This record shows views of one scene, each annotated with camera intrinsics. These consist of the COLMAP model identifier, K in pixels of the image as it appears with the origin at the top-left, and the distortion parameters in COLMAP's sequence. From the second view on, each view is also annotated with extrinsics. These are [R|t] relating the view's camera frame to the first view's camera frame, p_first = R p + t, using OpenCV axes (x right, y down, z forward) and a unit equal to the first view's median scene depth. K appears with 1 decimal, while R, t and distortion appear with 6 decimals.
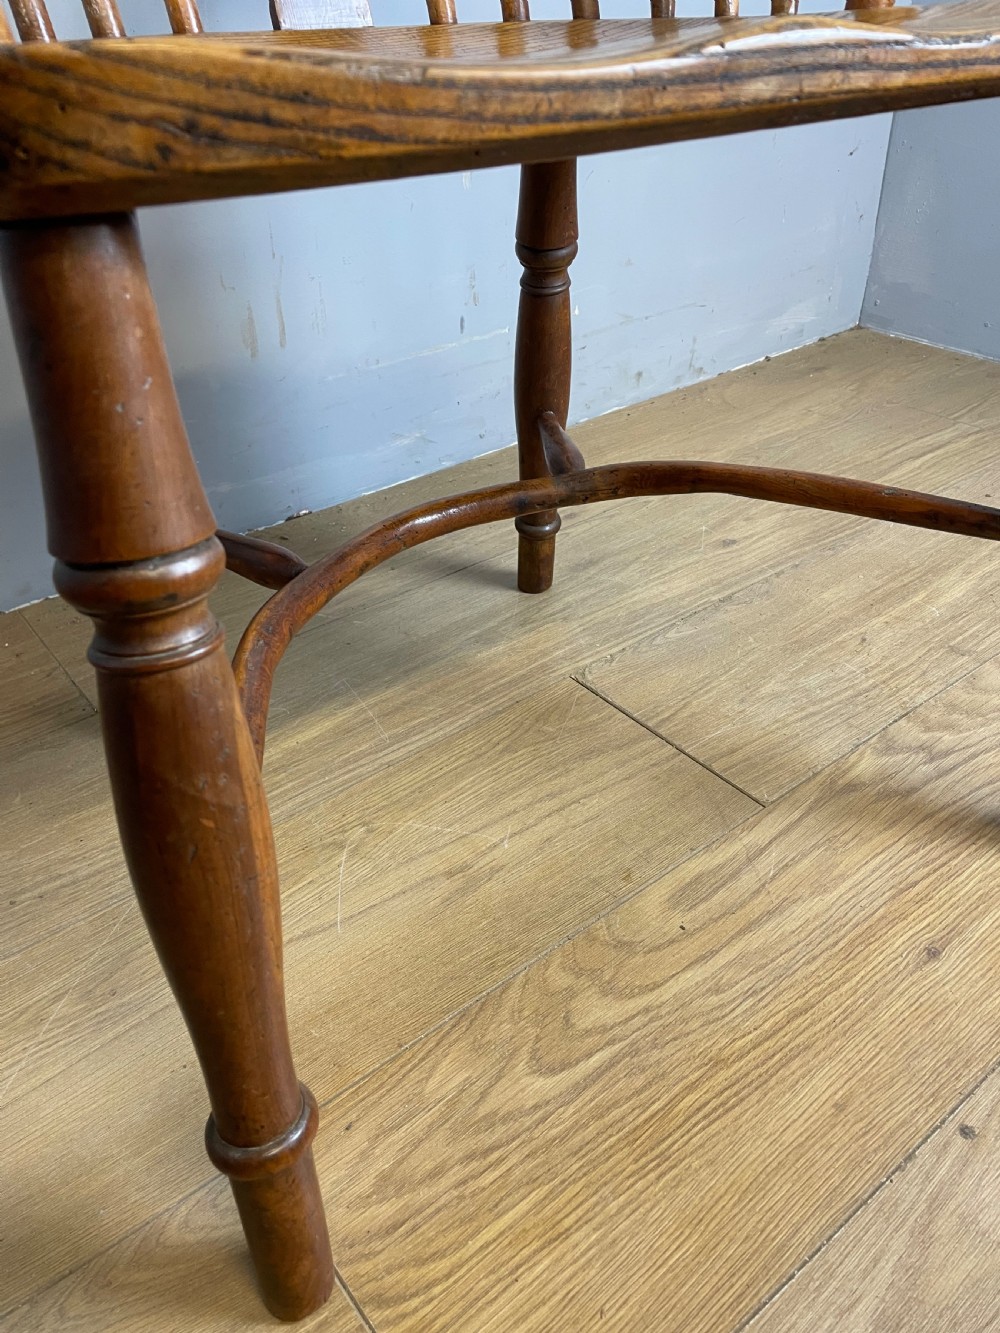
lens RADIAL K [[1020.0, 0, 495.6], [0, 1020.0, 655.3], [0, 0, 1]] dist [0.097403, -0.133758]
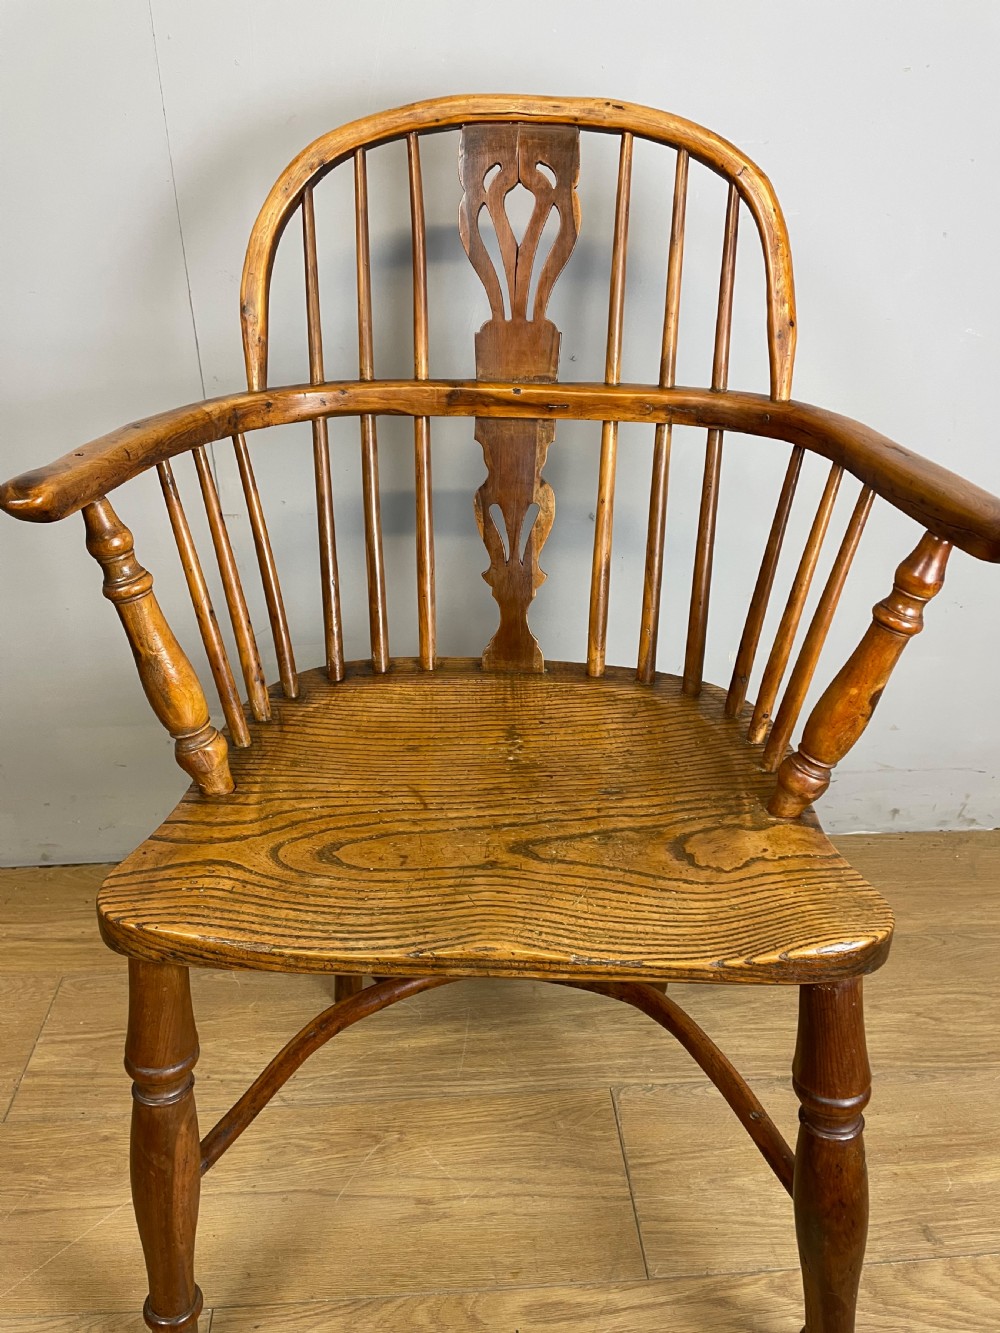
lens RADIAL K [[1020.0, 0, 494.9], [0, 1020.0, 654.4], [0, 0, 1]] dist [0.097403, -0.133758]
pose [[0.826463, 0.293596, -0.480376, 0.579133], [-0.337113, 0.941453, -0.004587, -0.608642], [0.450904, 0.165732, 0.877051, -0.431340]]
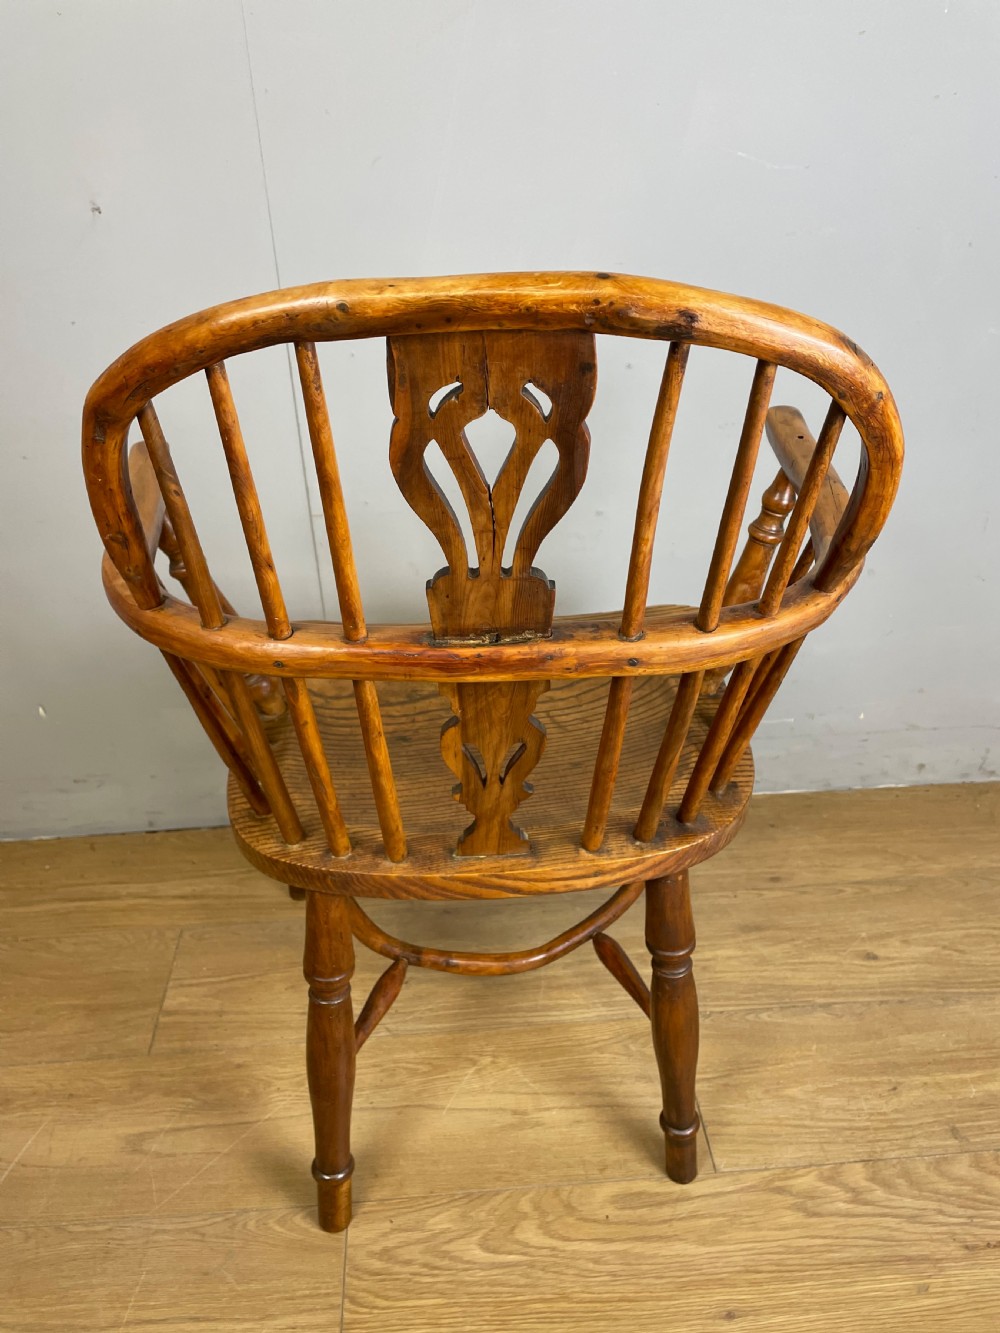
lens RADIAL K [[1020.0, 0, 497.6], [0, 1020.0, 668.2], [0, 0, 1]] dist [0.097403, -0.133758]
pose [[0.829118, 0.303527, -0.469505, 0.566561], [-0.314878, 0.947452, 0.056457, -0.635133], [0.461969, 0.101027, 0.881123, -0.679315]]
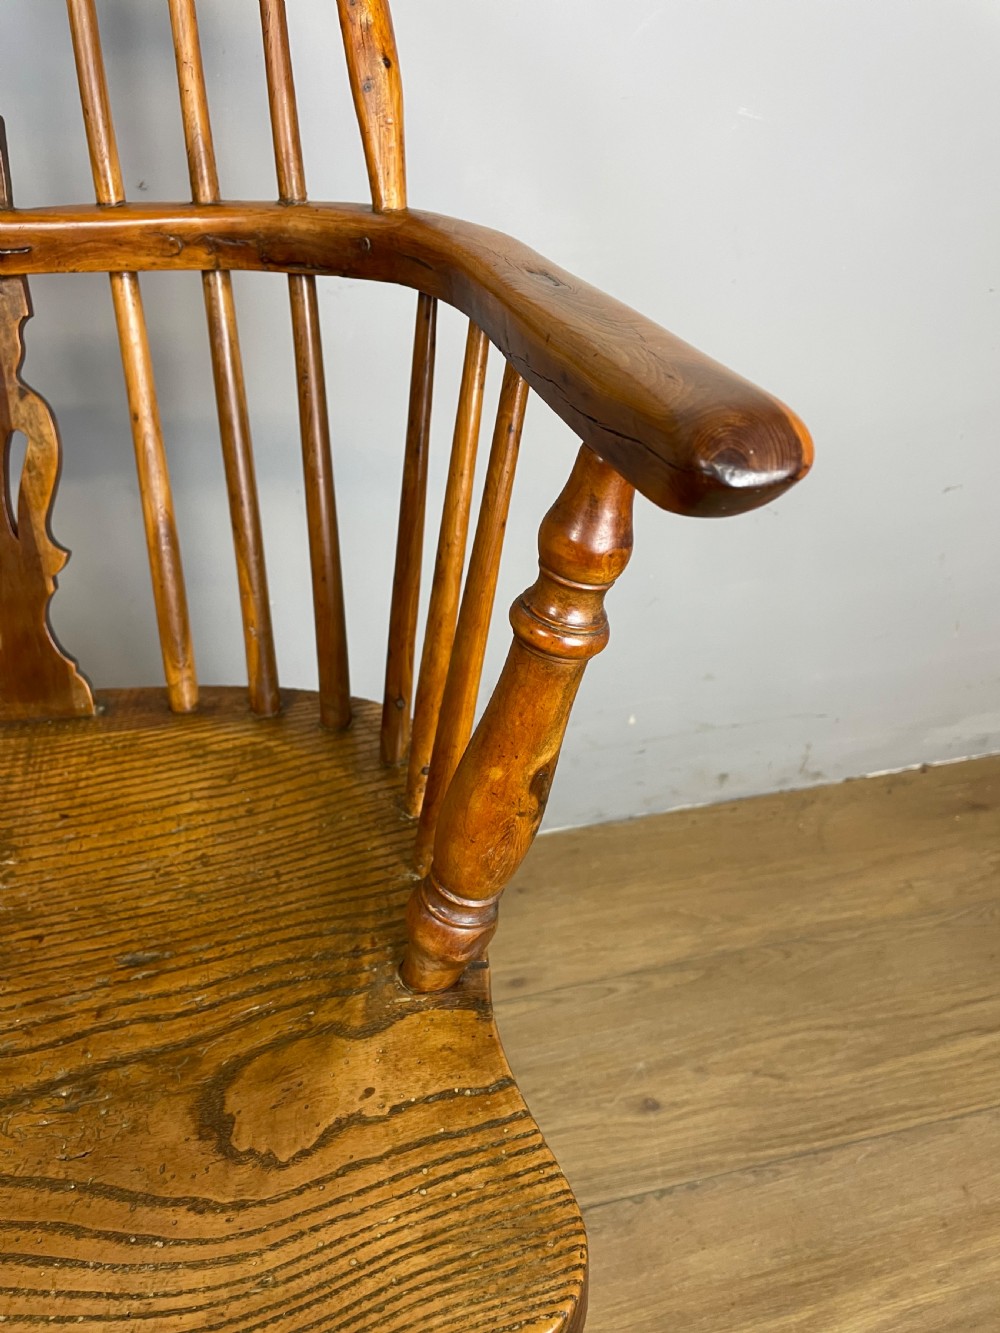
lens RADIAL K [[1020.0, 0, 506.2], [0, 1020.0, 653.9], [0, 0, 1]] dist [0.097403, -0.133758]
pose [[0.903228, 0.236703, -0.357981, 0.563086], [-0.234647, 0.970801, 0.049868, -0.809758], [0.359332, 0.038957, 0.932396, 0.246536]]
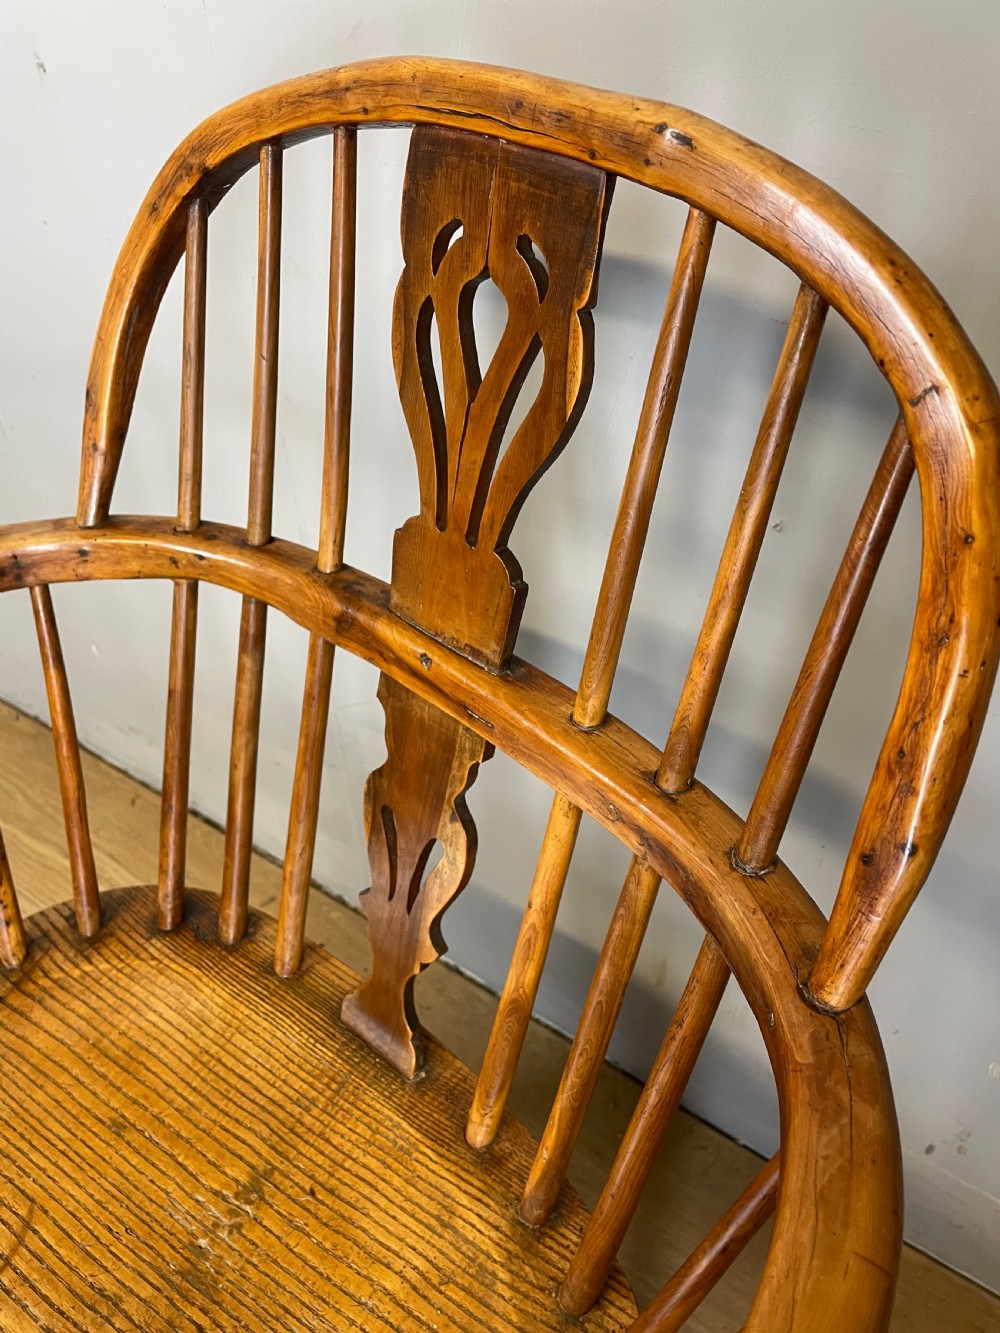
lens RADIAL K [[1020.0, 0, 490.9], [0, 1020.0, 664.3], [0, 0, 1]] dist [0.097403, -0.133758]
pose [[0.296086, 0.628579, -0.719182, 0.349809], [-0.518401, 0.738151, 0.431733, -1.355452], [0.802243, 0.244995, 0.544412, 0.455633]]
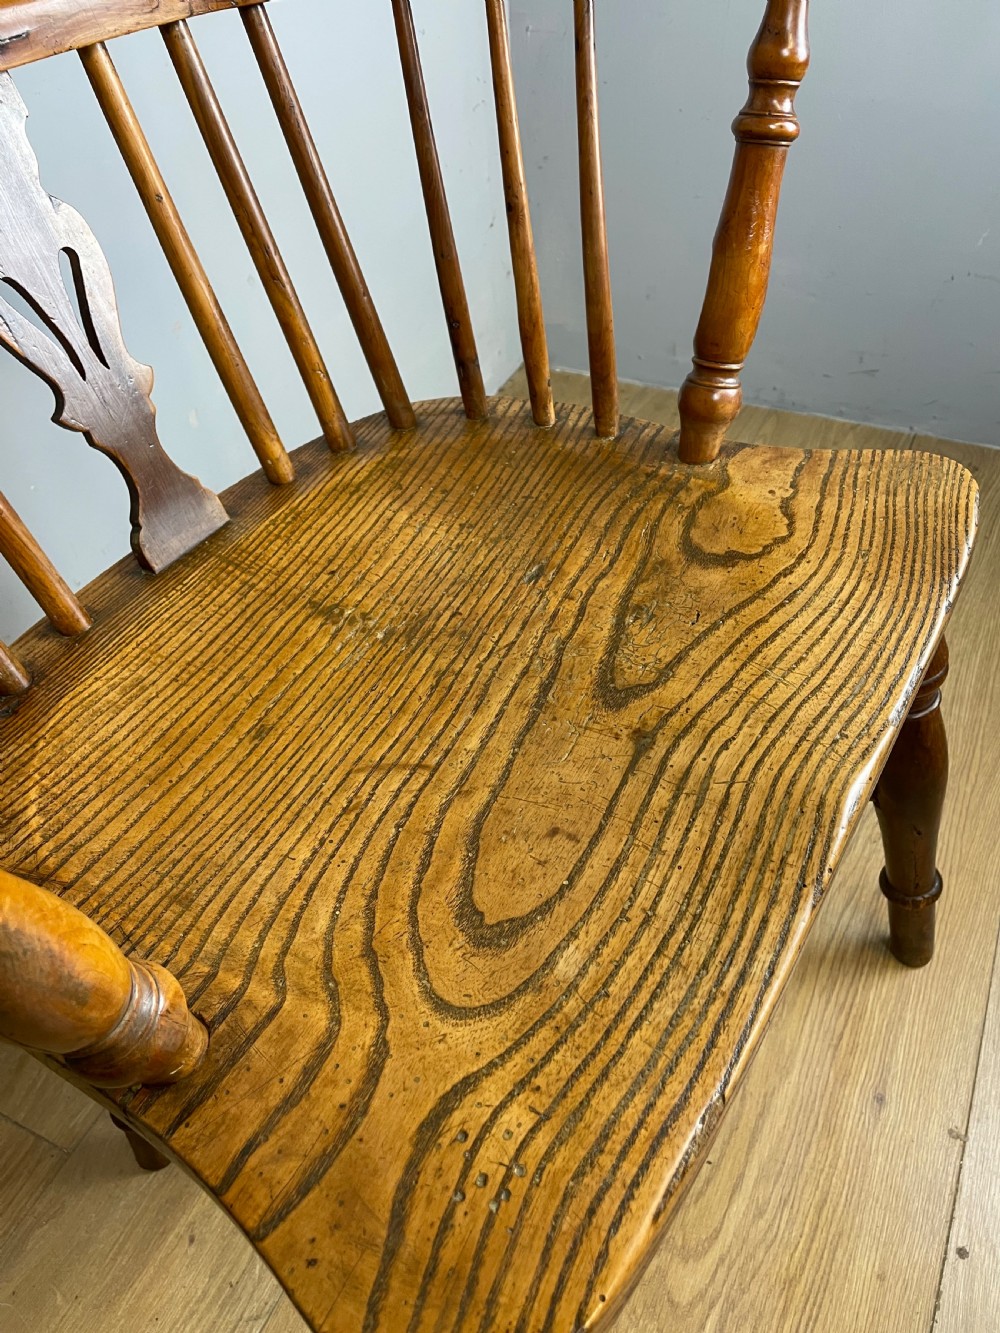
lens RADIAL K [[1020.0, 0, 496.8], [0, 1020.0, 665.3], [0, 0, 1]] dist [0.097403, -0.133758]
pose [[0.899362, -0.316694, 0.301418, -0.231504], [0.267738, 0.943975, 0.192945, -0.604726], [-0.345635, -0.092826, 0.933766, -0.004138]]
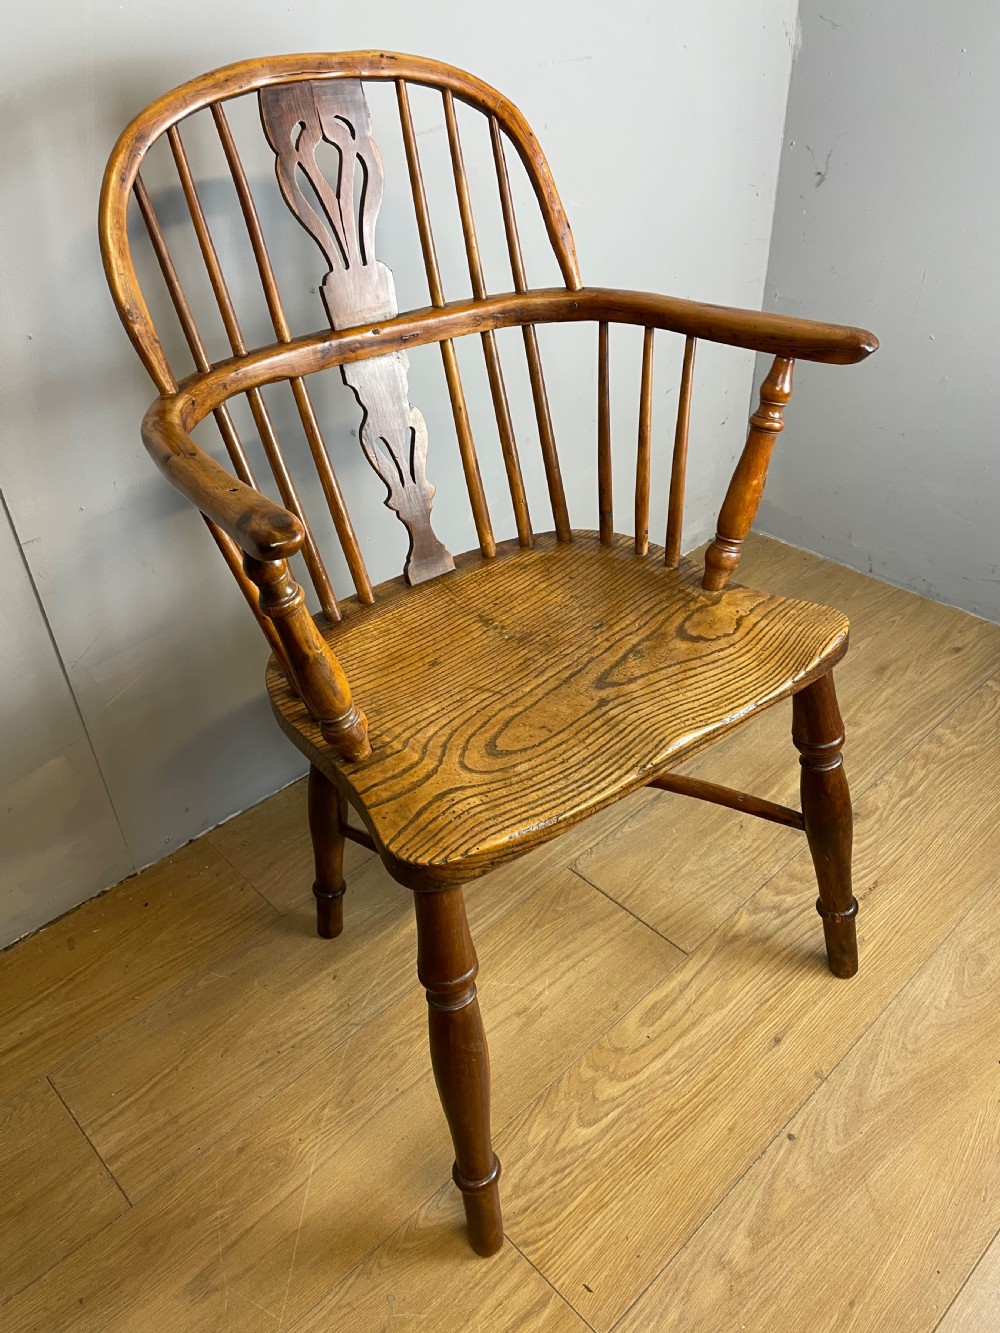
lens RADIAL K [[1020.0, 0, 498.5], [0, 1020.0, 664.2], [0, 0, 1]] dist [0.097403, -0.133758]
pose [[0.995341, -0.060524, 0.075056, -0.192556], [0.058529, 0.997879, 0.028509, -0.489618], [-0.076622, -0.023983, 0.996772, -0.847899]]
